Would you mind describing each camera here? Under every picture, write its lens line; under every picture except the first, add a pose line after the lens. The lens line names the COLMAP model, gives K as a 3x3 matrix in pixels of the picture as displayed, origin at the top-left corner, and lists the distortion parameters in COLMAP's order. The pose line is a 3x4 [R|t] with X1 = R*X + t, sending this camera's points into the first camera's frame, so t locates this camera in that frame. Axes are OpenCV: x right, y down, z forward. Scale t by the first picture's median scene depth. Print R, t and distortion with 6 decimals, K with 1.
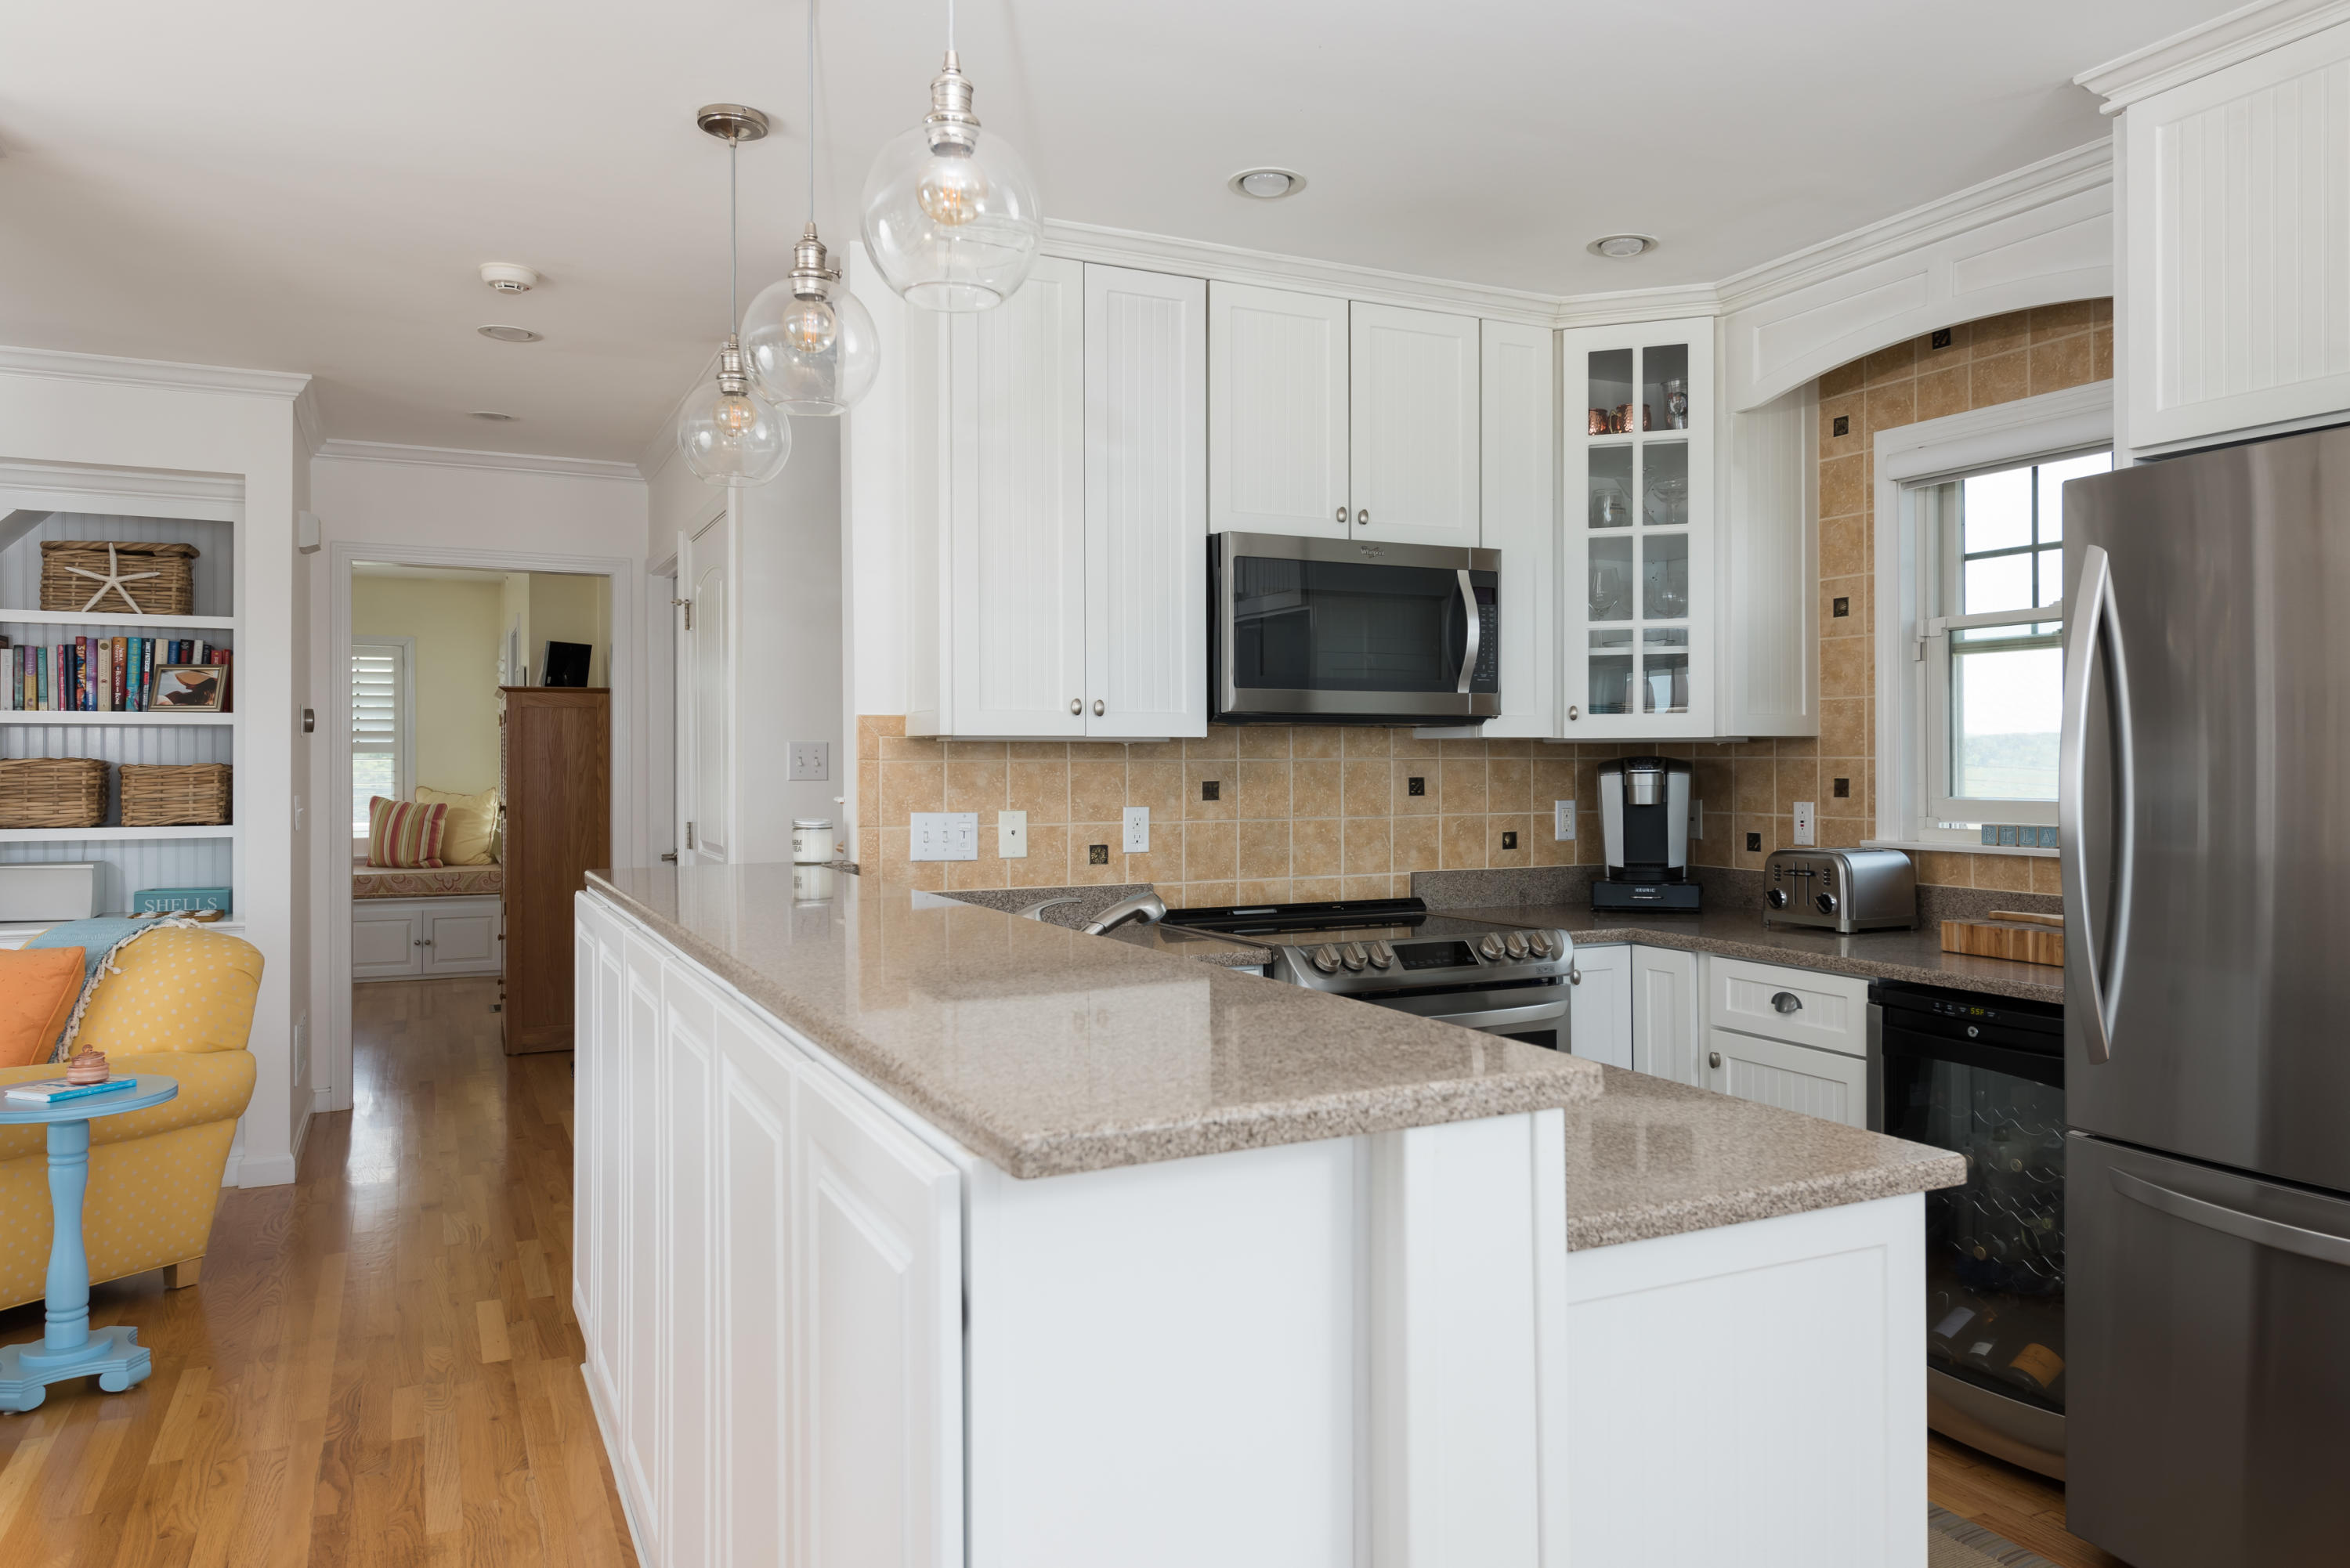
lens RADIAL K [[1695.9, 0, 1179.0], [0, 1695.9, 782.0], [0, 0, 1]] dist [-0.005756, 0.003689]
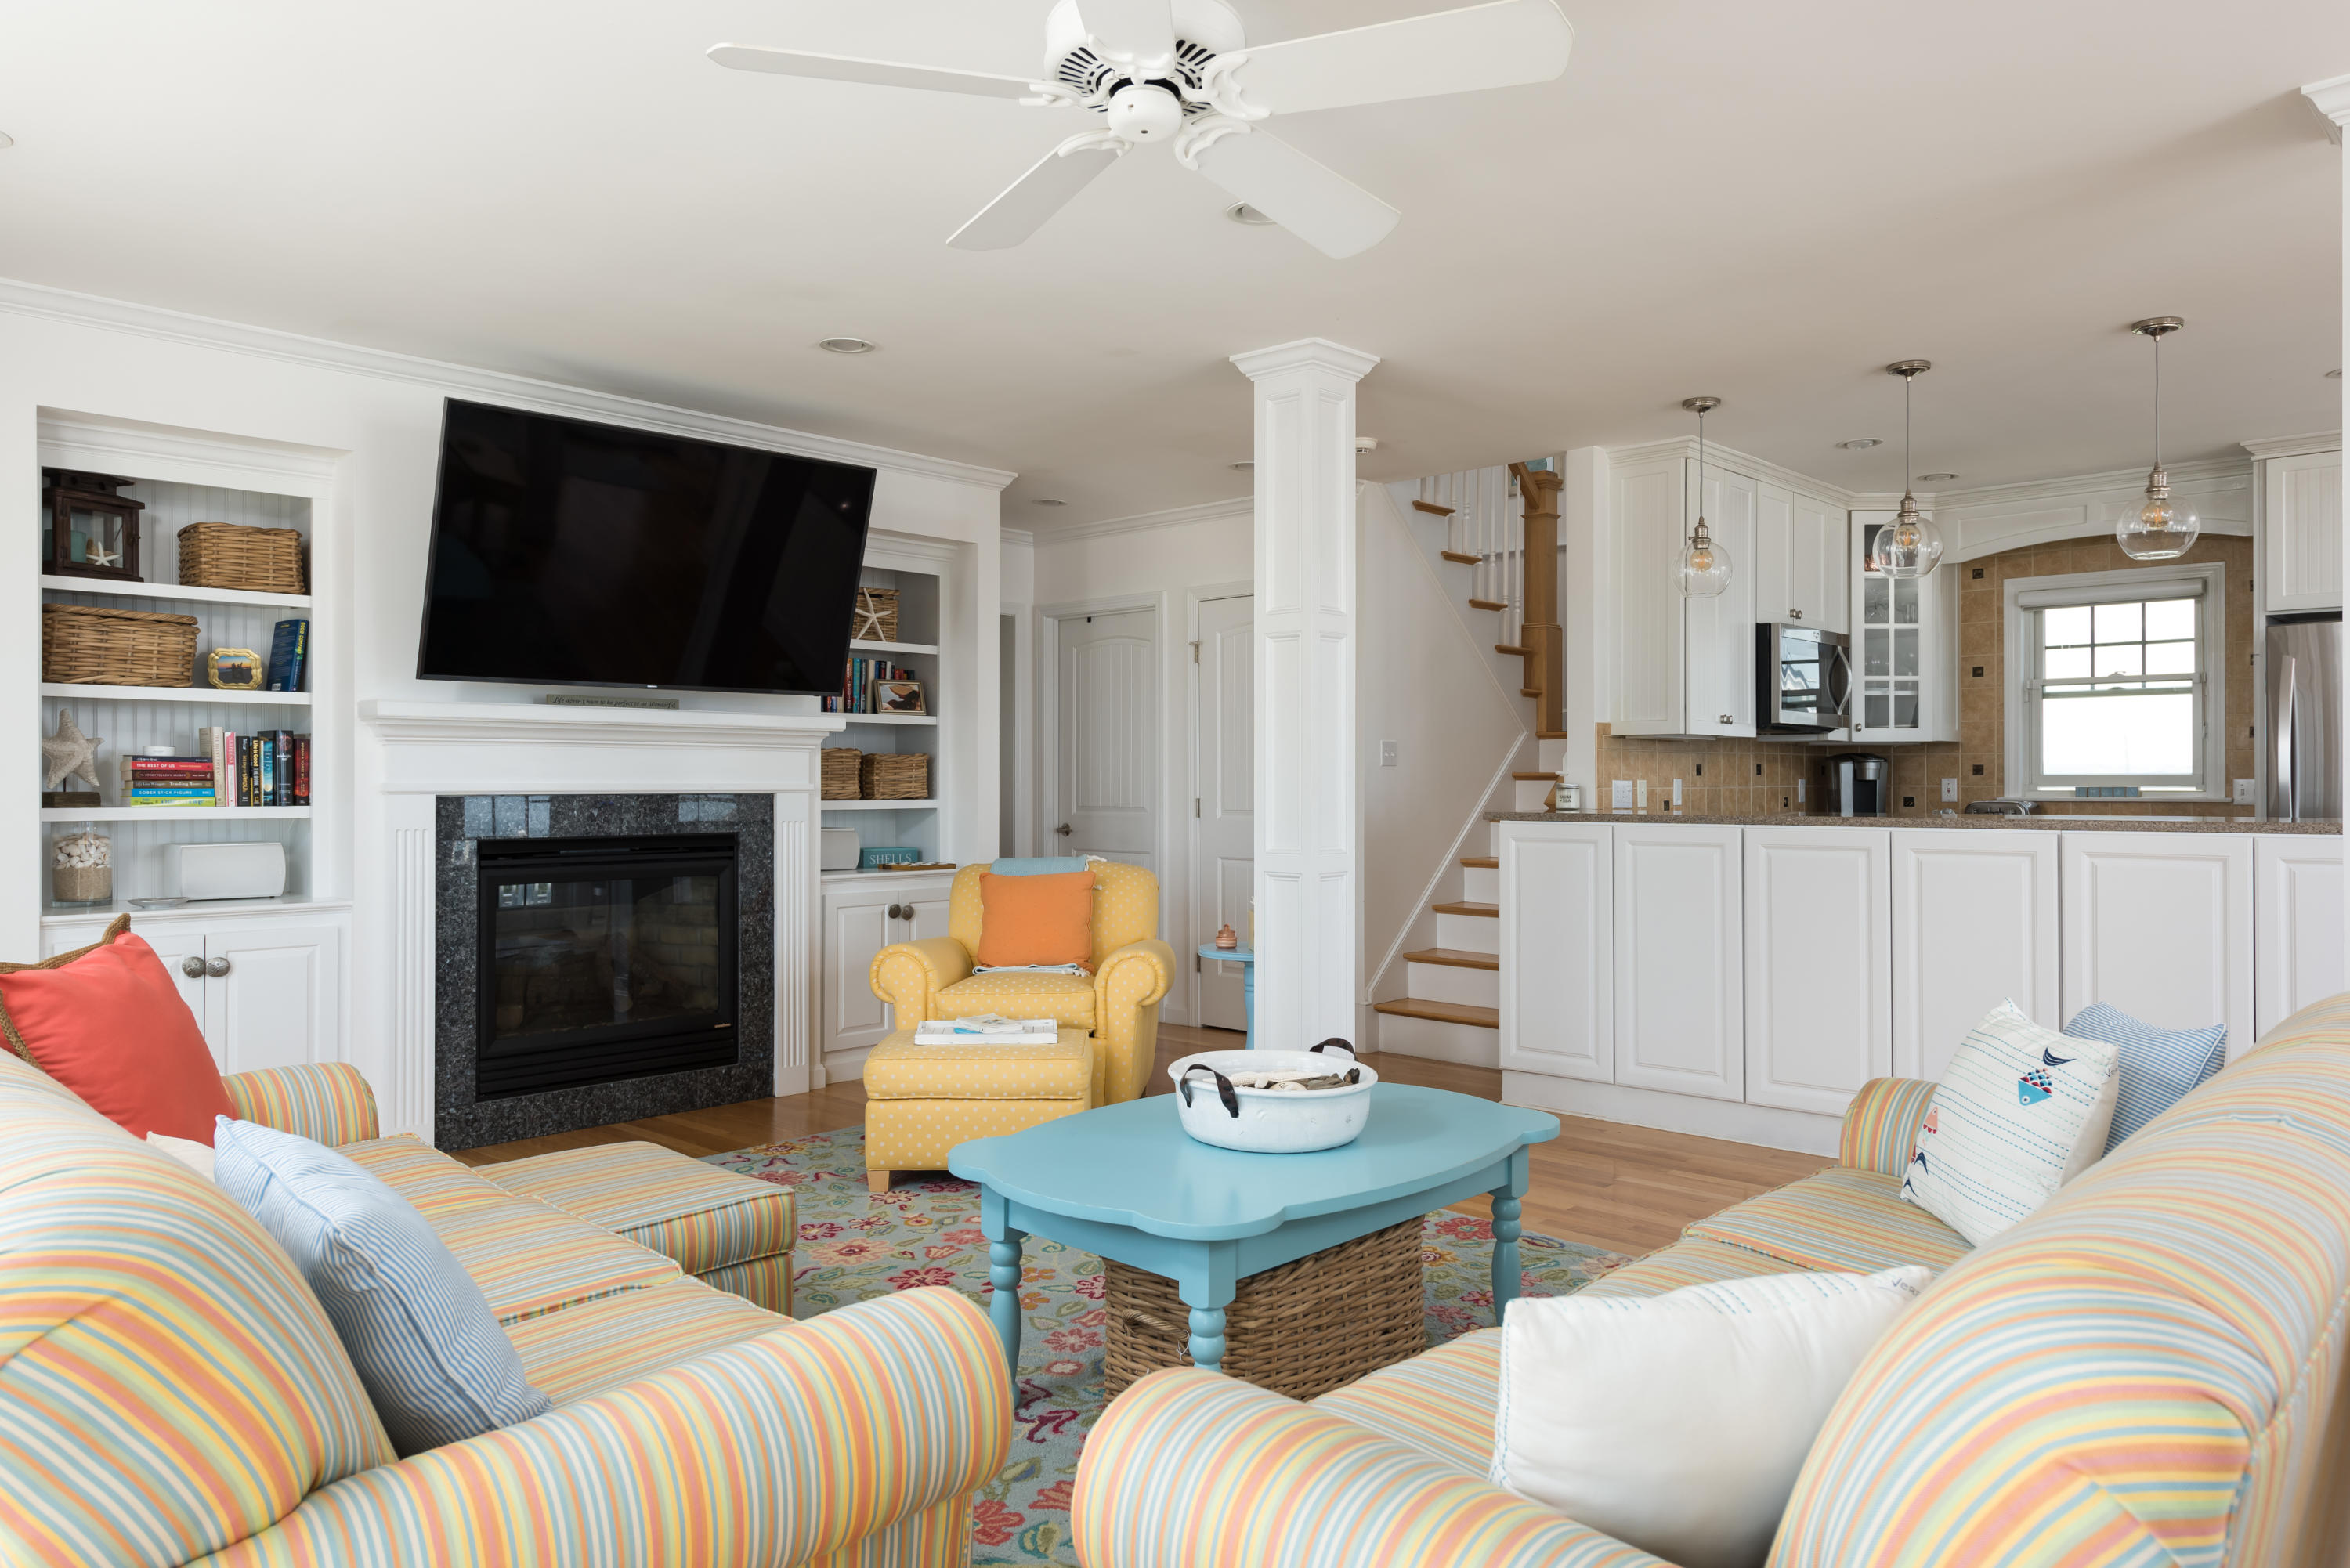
lens RADIAL K [[1562.2, 0, 1178.4], [0, 1562.2, 778.8], [0, 0, 1]] dist [-0.009296, 0.001536]
pose [[0.940839, 0.001409, 0.338852, -1.003923], [0.002989, 0.999918, -0.012457, 0.031878], [-0.338841, 0.012732, 0.940757, -0.300544]]
